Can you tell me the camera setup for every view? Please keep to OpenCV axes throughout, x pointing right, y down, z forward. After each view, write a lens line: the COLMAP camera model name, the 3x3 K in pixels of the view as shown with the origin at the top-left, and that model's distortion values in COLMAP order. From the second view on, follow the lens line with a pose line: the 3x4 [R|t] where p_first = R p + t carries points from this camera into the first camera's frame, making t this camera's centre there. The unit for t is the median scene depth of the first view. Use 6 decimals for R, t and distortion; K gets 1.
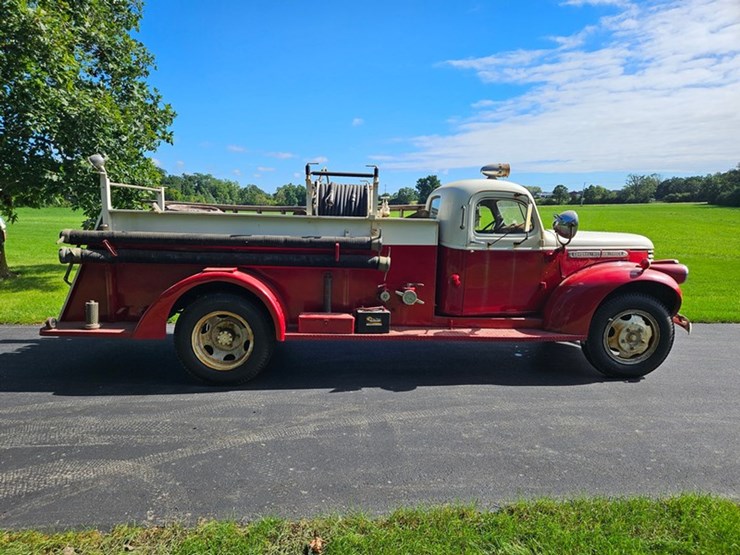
lens RADIAL K [[488.3, 0, 356.4], [0, 488.3, 286.2], [0, 0, 1]] dist [0.072718, -0.058306]
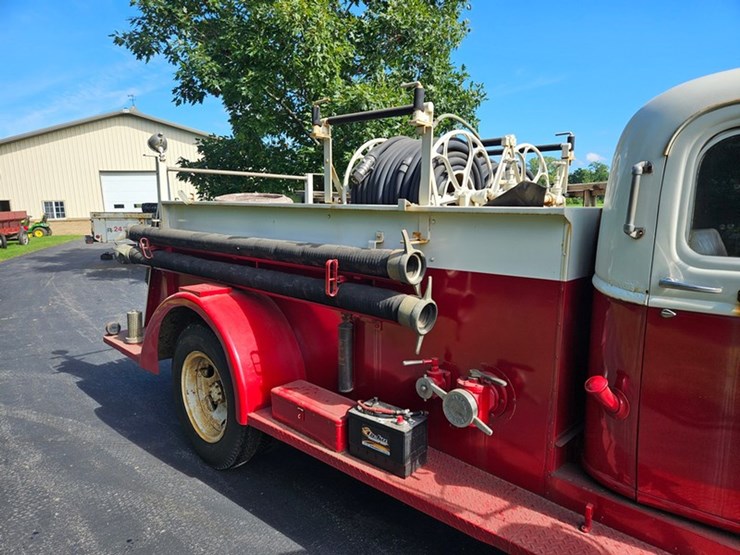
lens RADIAL K [[488.3, 0, 380.9], [0, 488.3, 289.6], [0, 0, 1]] dist [0.072718, -0.058306]
pose [[0.701562, 0.106215, -0.704648, 0.334956], [-0.098575, 0.993788, 0.051656, -0.086379], [0.705758, 0.033220, 0.707674, 0.677533]]
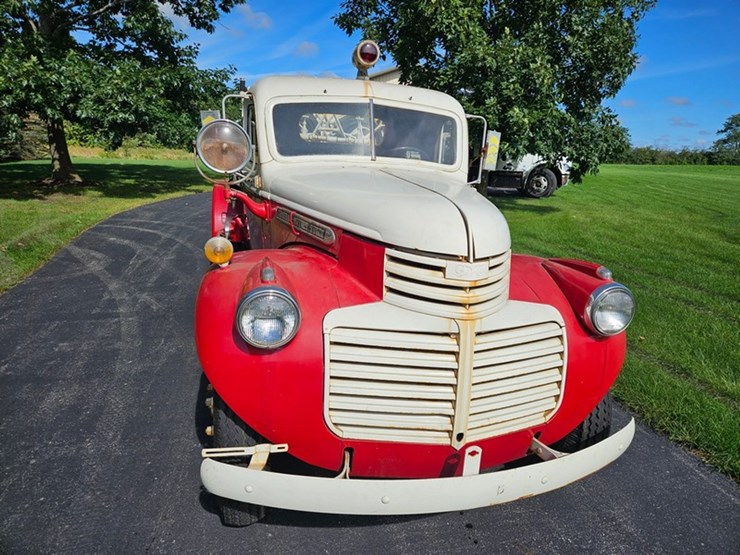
lens RADIAL K [[495.2, 0, 380.7], [0, 495.2, 269.1], [0, 0, 1]] dist [0.063582, -0.048544]
pose [[0.201597, 0.234428, -0.951001, 1.027494], [-0.198670, 0.960540, 0.194664, -0.137079], [0.959108, 0.149691, 0.240216, 1.057576]]
